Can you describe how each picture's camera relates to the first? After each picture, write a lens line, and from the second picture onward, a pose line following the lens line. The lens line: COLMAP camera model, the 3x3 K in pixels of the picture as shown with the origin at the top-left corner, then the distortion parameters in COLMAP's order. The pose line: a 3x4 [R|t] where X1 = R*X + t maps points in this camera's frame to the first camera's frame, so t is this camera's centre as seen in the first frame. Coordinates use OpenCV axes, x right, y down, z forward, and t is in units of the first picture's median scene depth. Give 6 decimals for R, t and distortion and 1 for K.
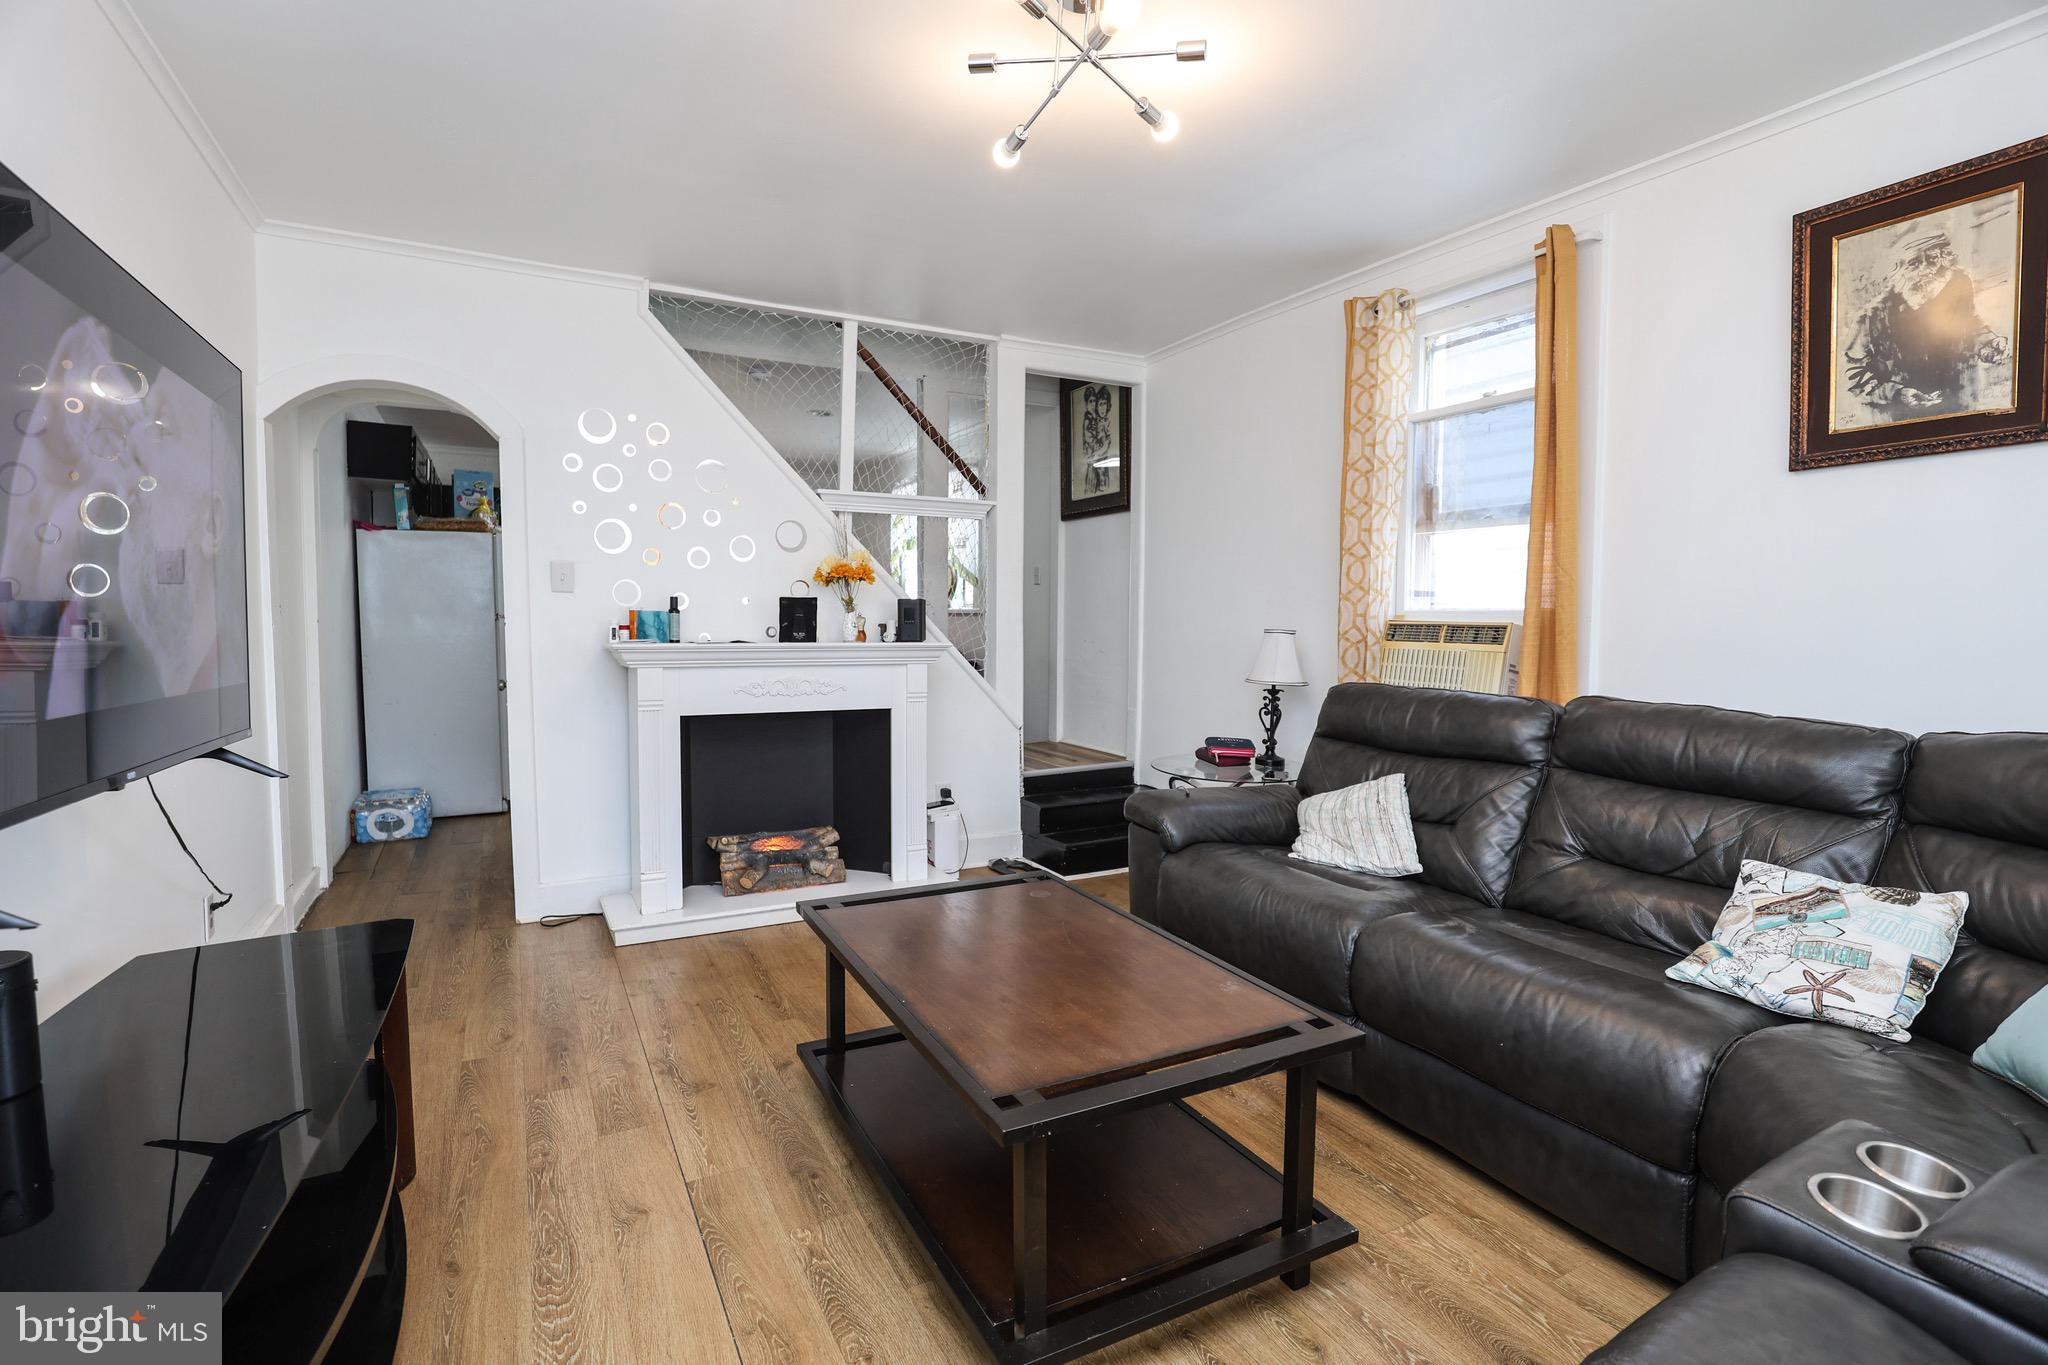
lens RADIAL K [[946.1, 0, 1010.9], [0, 946.1, 678.3], [0, 0, 1]] dist [-0.032315, -0.000698]
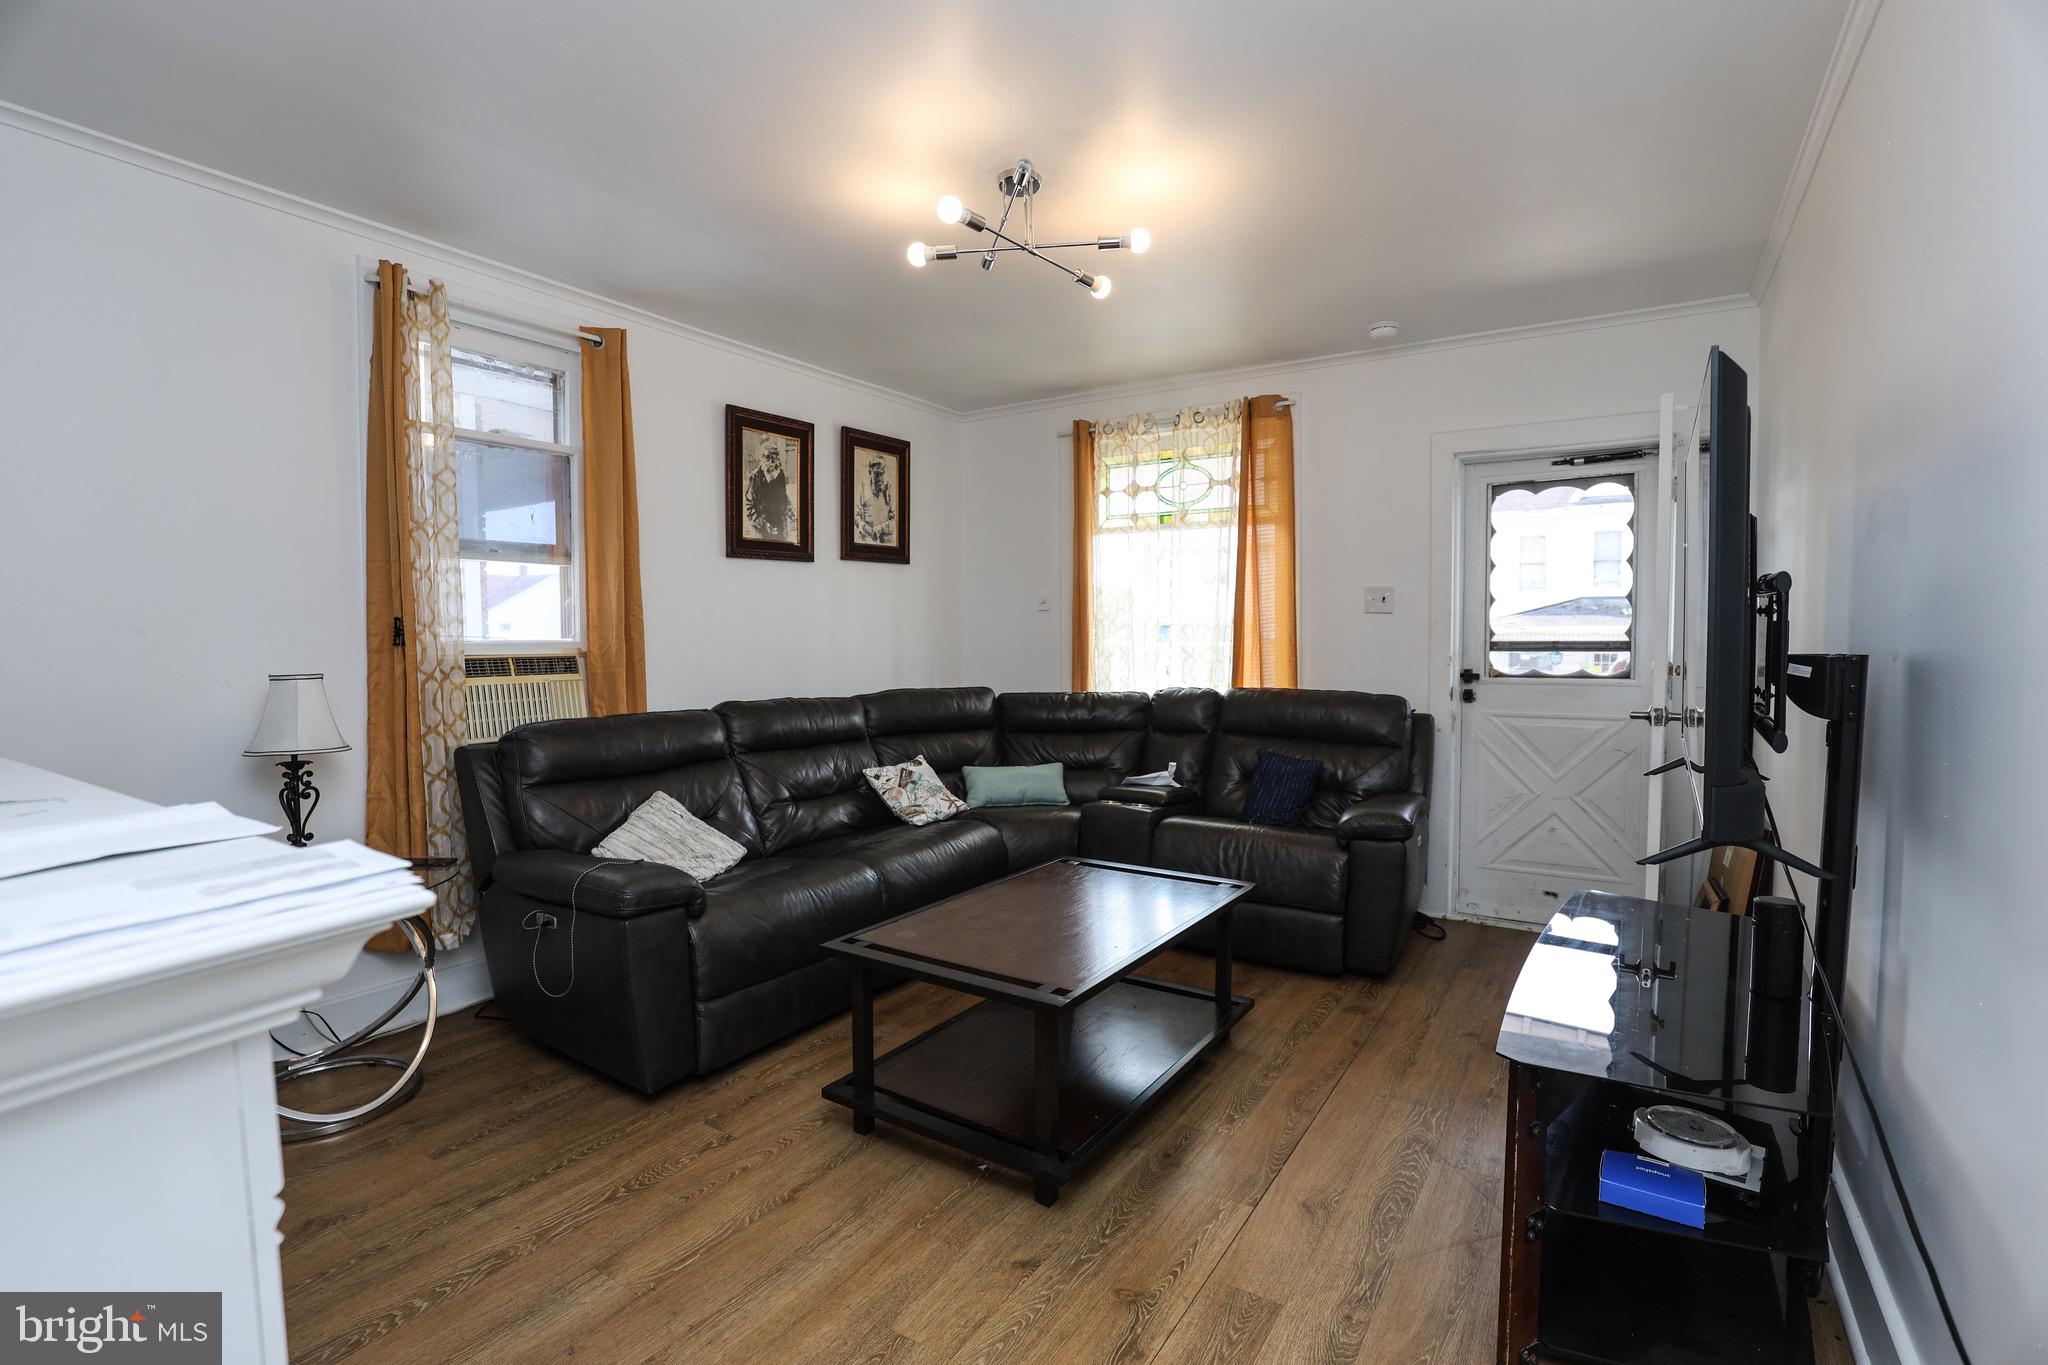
lens RADIAL K [[946.1, 0, 1012.2], [0, 946.1, 678.7], [0, 0, 1]] dist [-0.032315, -0.000698]
pose [[-0.483038, -0.050874, 0.874120, -0.970181], [0.053649, 0.994715, 0.087539, -0.136226], [-0.873954, 0.089181, -0.477756, 1.483236]]
